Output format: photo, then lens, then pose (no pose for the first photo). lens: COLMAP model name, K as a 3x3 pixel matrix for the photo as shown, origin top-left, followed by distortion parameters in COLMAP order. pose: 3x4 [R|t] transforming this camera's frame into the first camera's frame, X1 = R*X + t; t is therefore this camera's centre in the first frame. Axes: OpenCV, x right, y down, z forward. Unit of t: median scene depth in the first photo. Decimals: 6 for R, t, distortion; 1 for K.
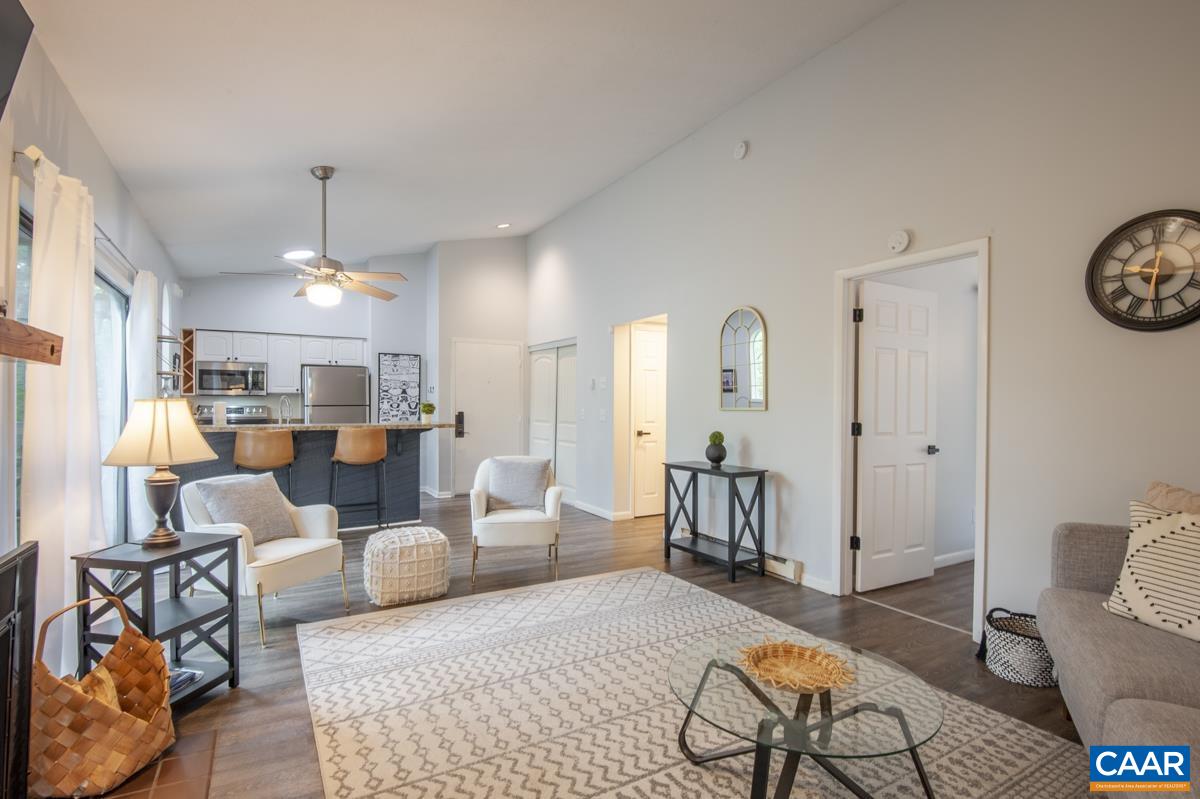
lens RADIAL K [[577.9, 0, 582.4], [0, 577.9, 403.1], [0, 0, 1]] dist [0.019784, 0.000174]
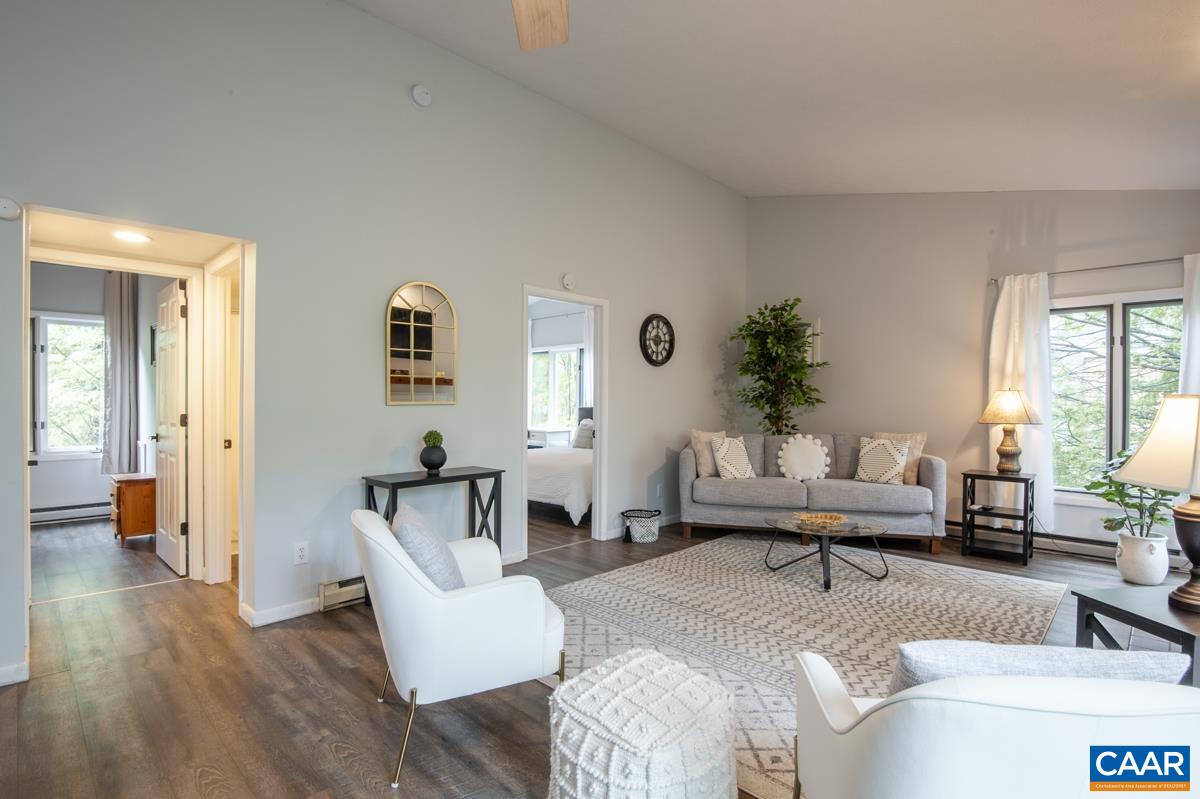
lens RADIAL K [[590.3, 0, 602.5], [0, 590.3, 403.4], [0, 0, 1]] dist [0.000040, -0.000349]
pose [[-0.278895, -0.012676, 0.960238, -1.104988], [-0.006782, 0.999914, 0.011230, -0.002000], [-0.960298, -0.003380, -0.278957, 1.731889]]
